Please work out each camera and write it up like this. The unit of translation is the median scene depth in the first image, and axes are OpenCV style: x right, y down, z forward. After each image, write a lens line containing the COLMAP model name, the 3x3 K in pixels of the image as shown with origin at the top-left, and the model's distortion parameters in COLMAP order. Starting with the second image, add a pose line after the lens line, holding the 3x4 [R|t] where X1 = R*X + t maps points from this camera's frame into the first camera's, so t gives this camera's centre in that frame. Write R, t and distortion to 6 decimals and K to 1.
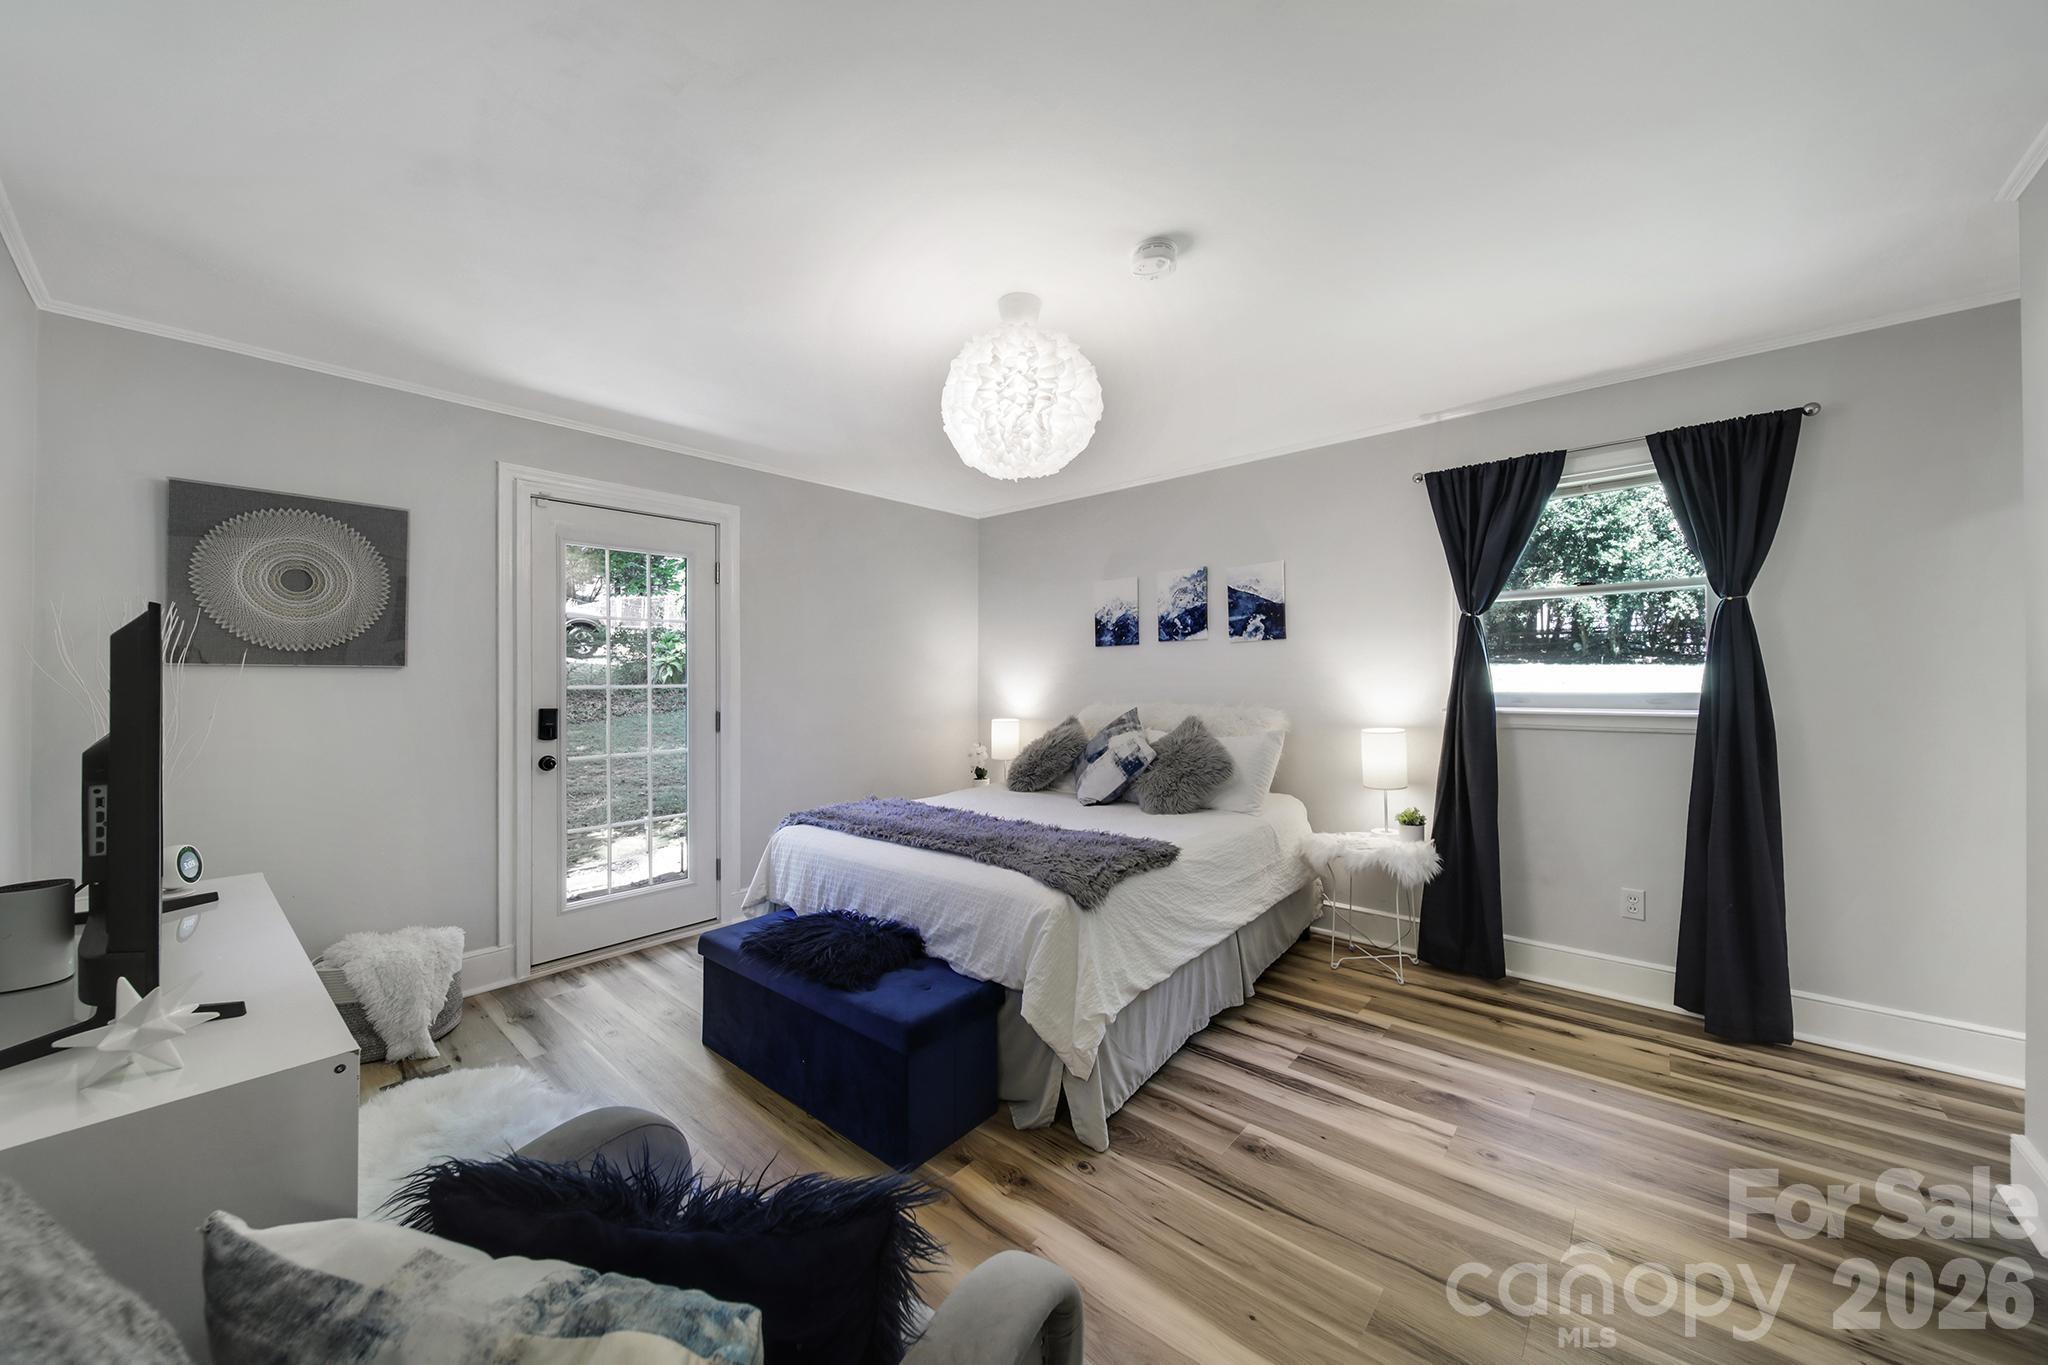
lens RADIAL K [[728.8, 0, 1019.7], [0, 728.8, 668.3], [0, 0, 1]] dist [-0.008126, -0.000220]
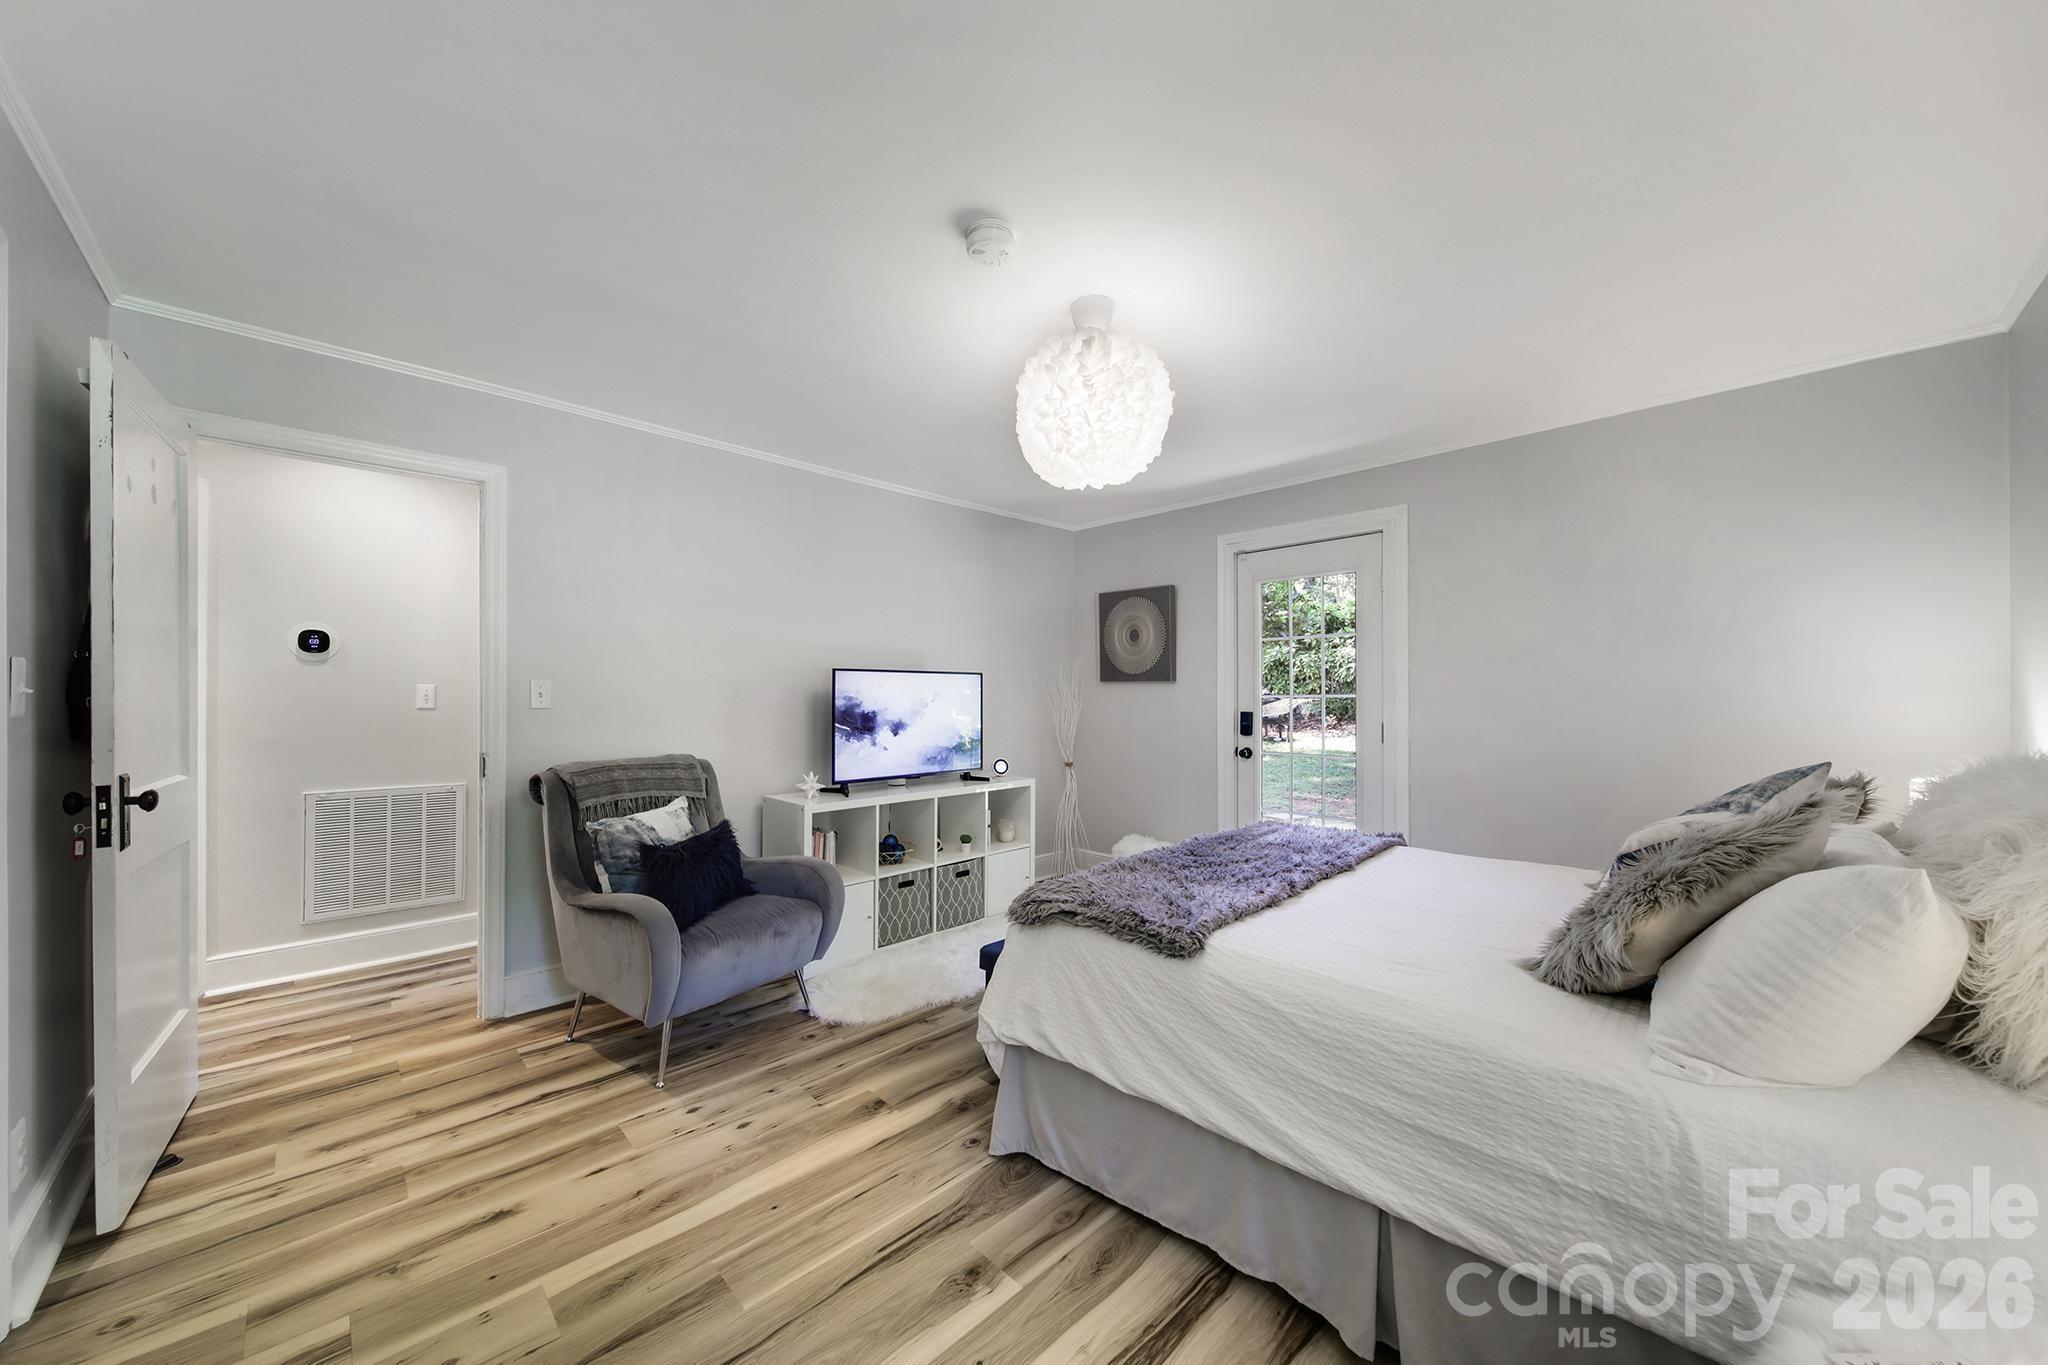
lens RADIAL K [[728.8, 0, 1026.4], [0, 728.8, 691.3], [0, 0, 1]] dist [-0.008126, -0.000220]
pose [[-0.081779, 0.005332, -0.996636, 0.991614], [0.018172, 0.999827, 0.003857, 0.008375], [0.996485, -0.017796, -0.081861, 1.007756]]
